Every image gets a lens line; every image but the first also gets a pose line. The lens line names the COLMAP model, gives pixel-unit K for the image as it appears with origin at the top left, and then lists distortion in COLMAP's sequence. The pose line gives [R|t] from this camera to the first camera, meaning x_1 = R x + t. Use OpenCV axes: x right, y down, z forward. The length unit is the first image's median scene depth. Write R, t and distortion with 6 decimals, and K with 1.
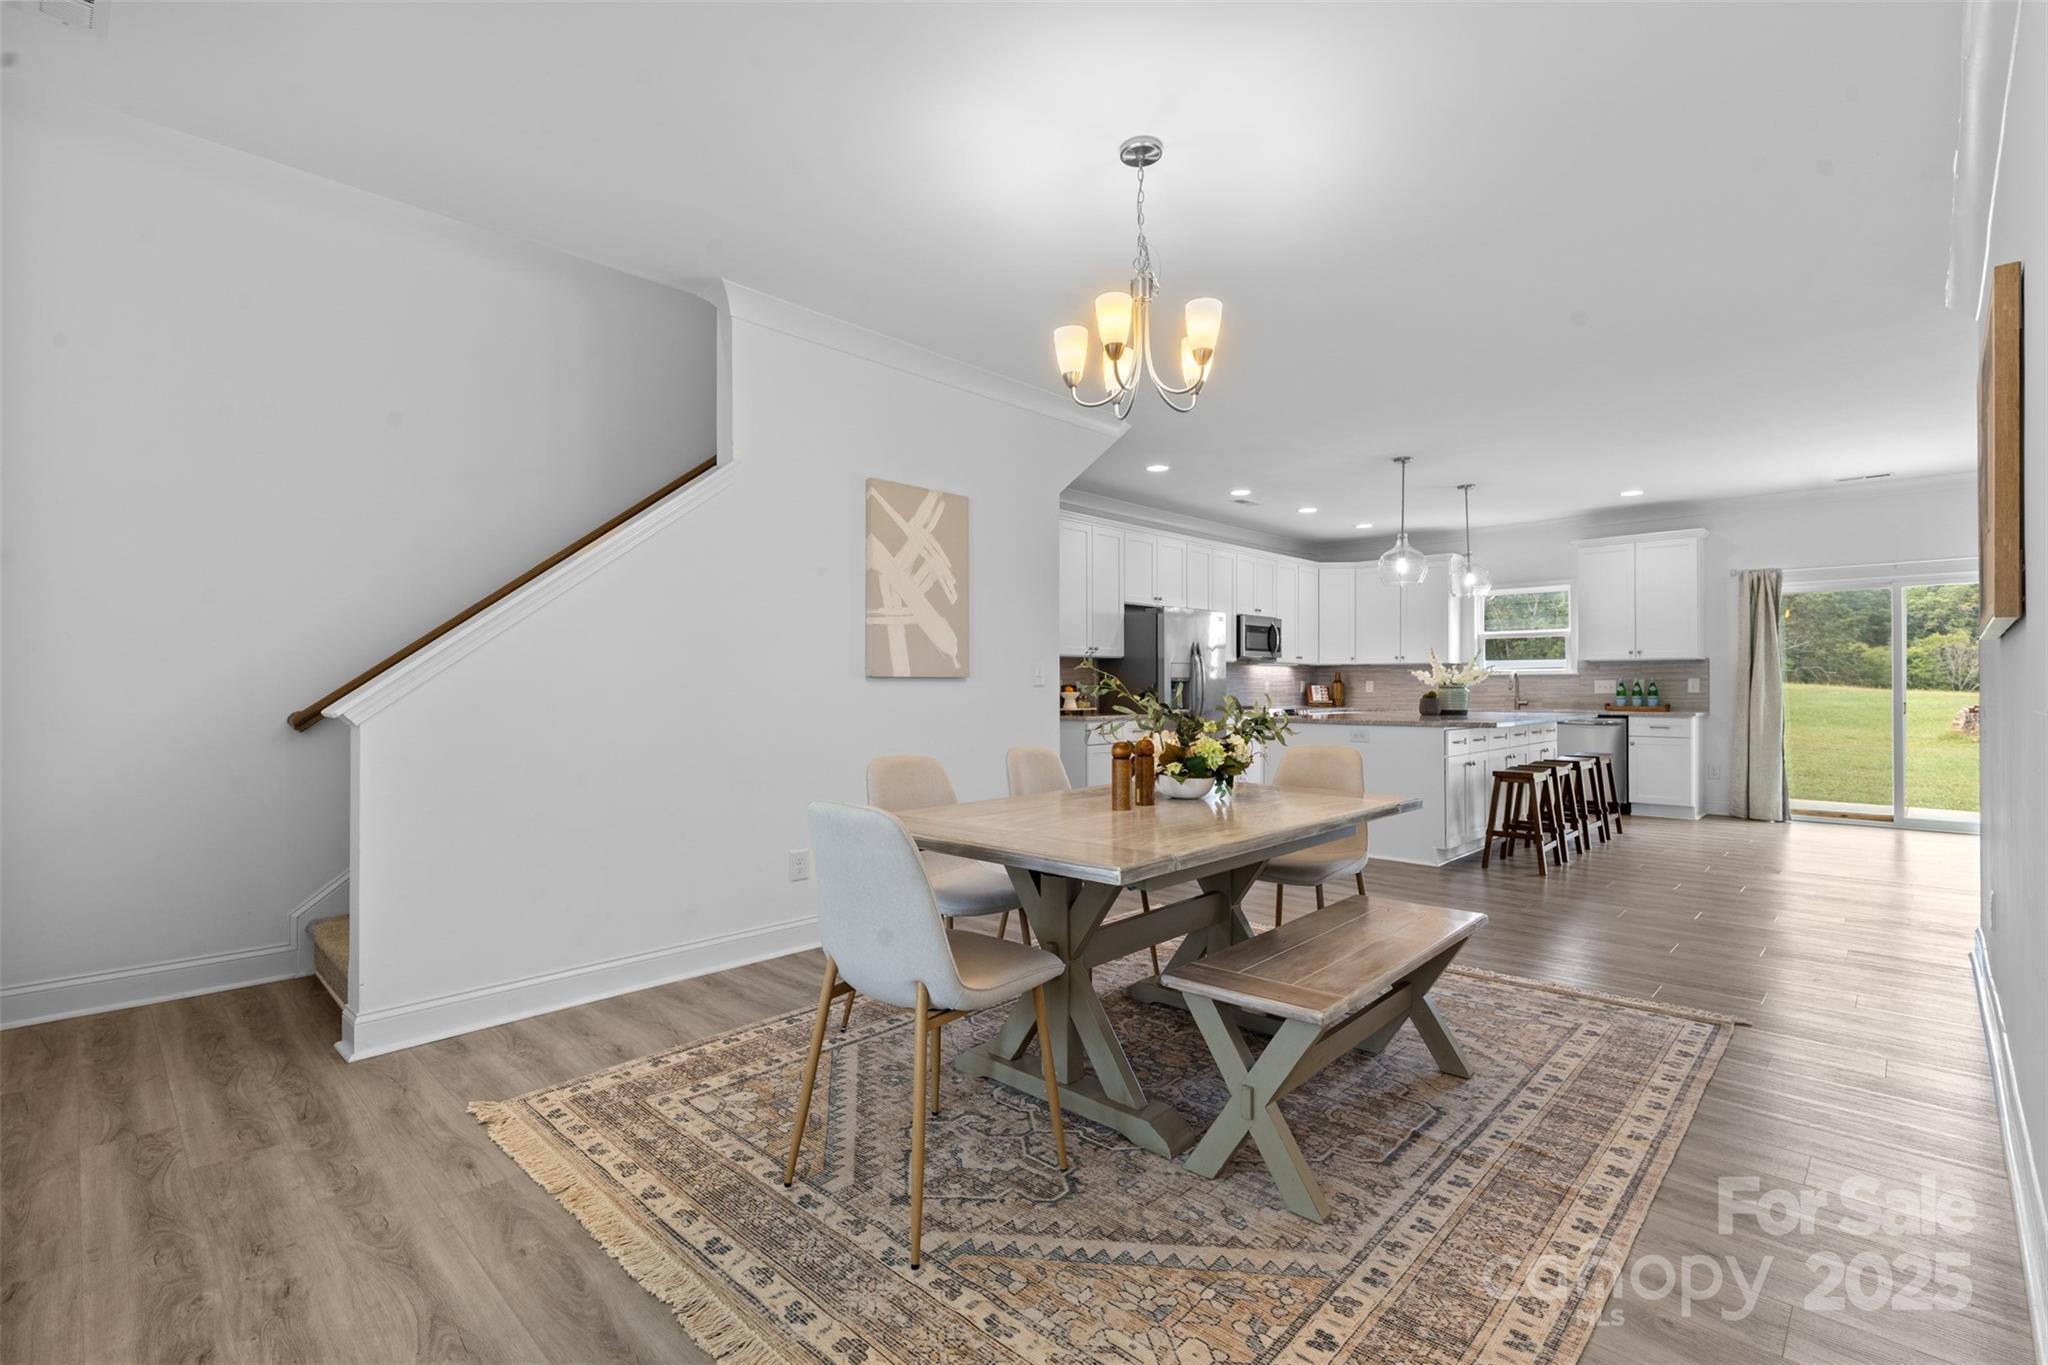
lens RADIAL K [[918.4, 0, 1021.4], [0, 918.4, 683.8], [0, 0, 1]] dist [0.008639, 0.000832]
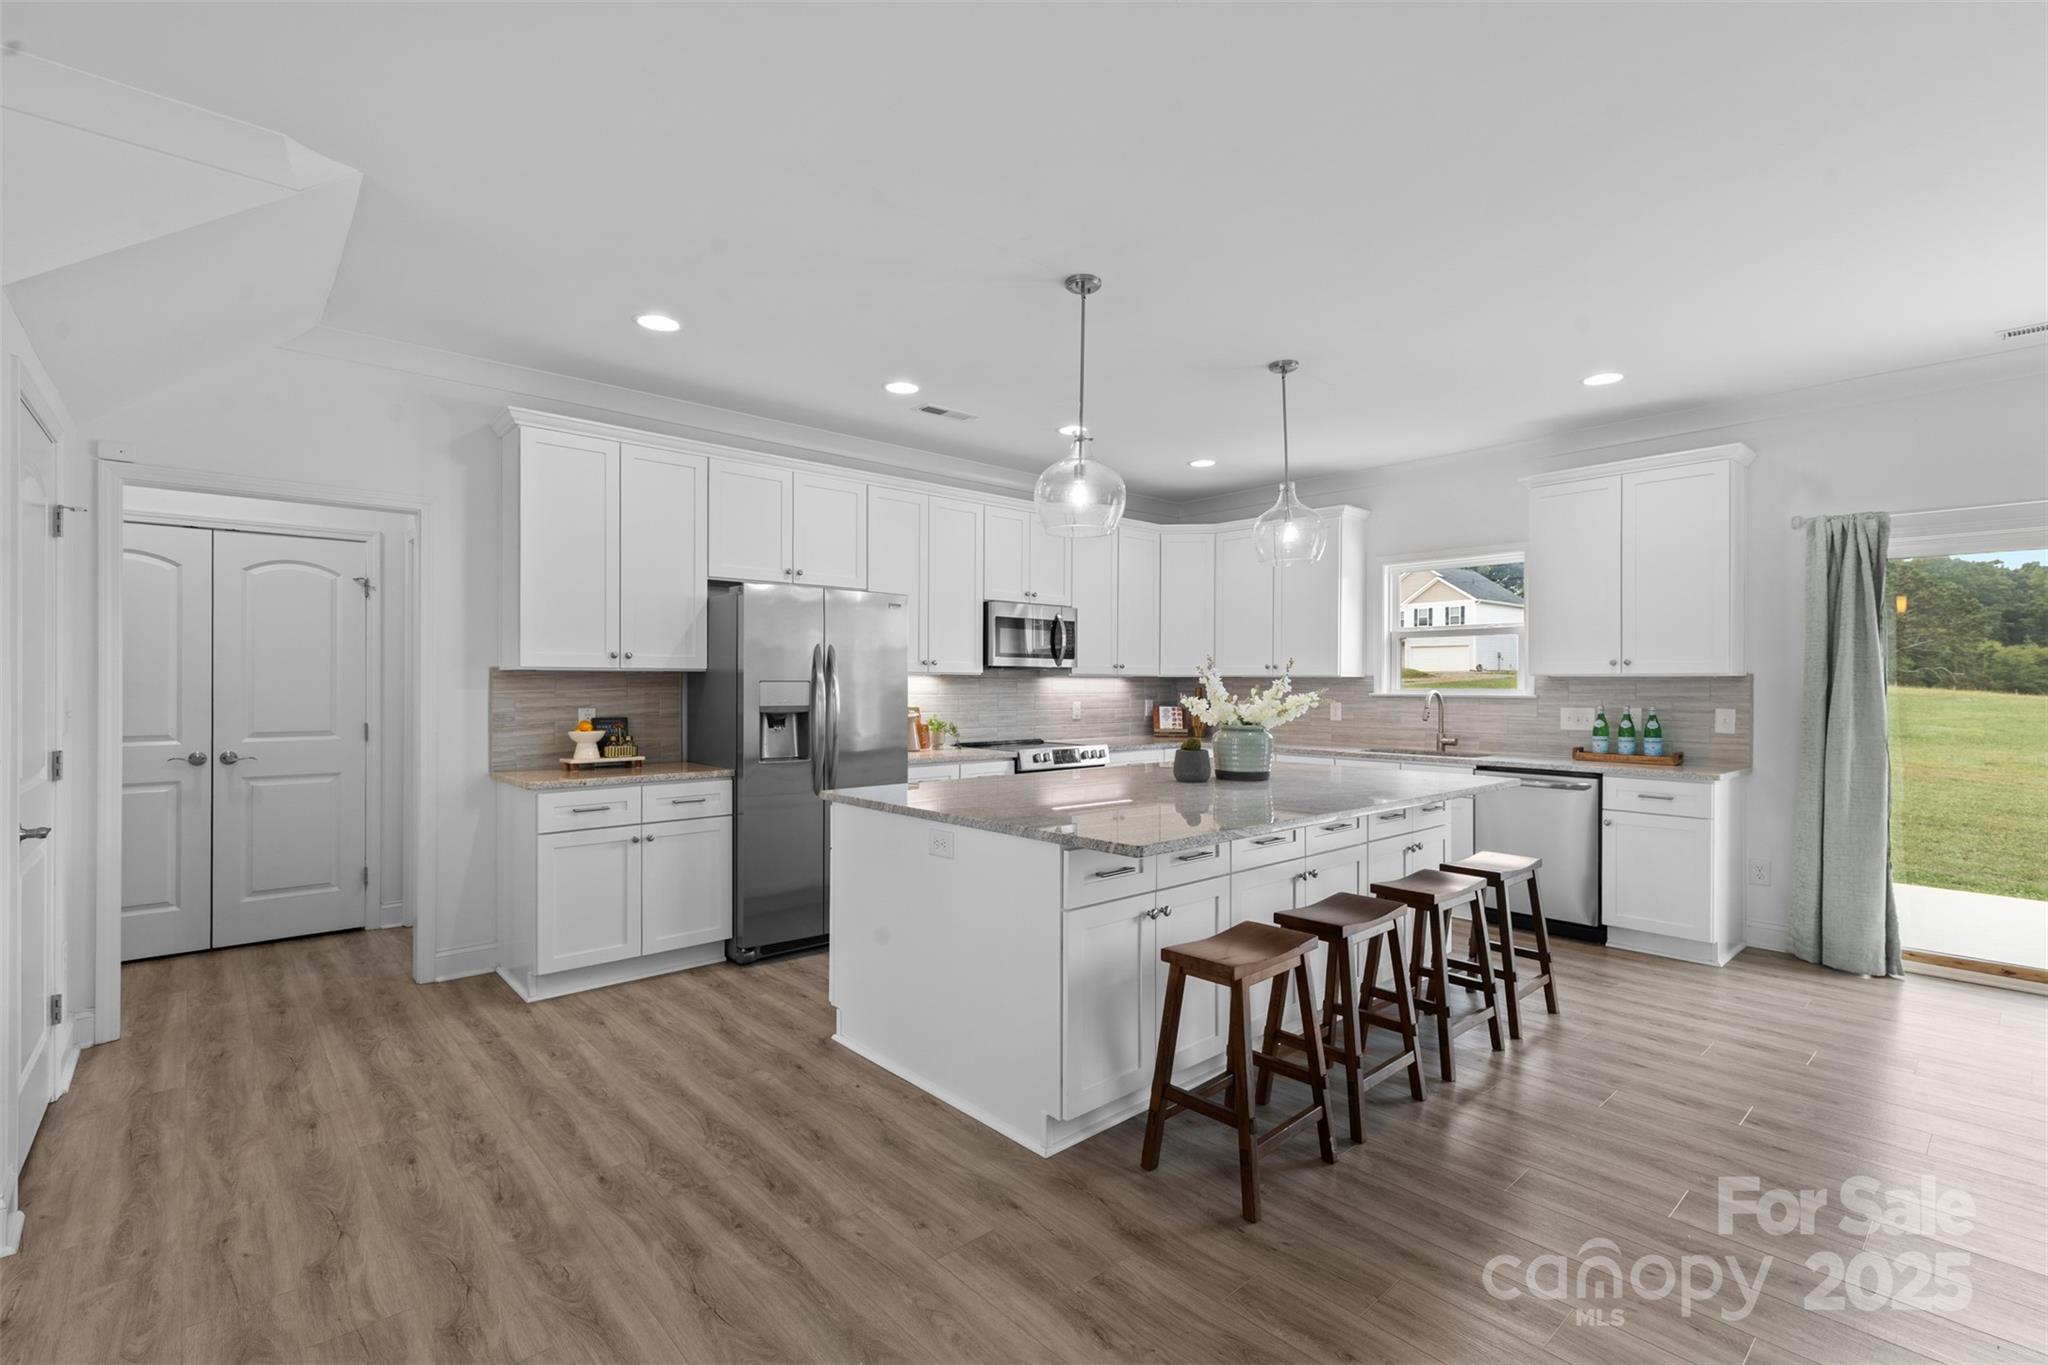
lens RADIAL K [[918.4, 0, 1027.4], [0, 918.4, 685.1], [0, 0, 1]] dist [0.008639, 0.000832]
pose [[0.997714, 0.004780, -0.067414, 0.332385], [-0.004456, 0.999978, 0.004948, -0.021502], [0.067436, -0.004636, 0.997713, 0.395187]]
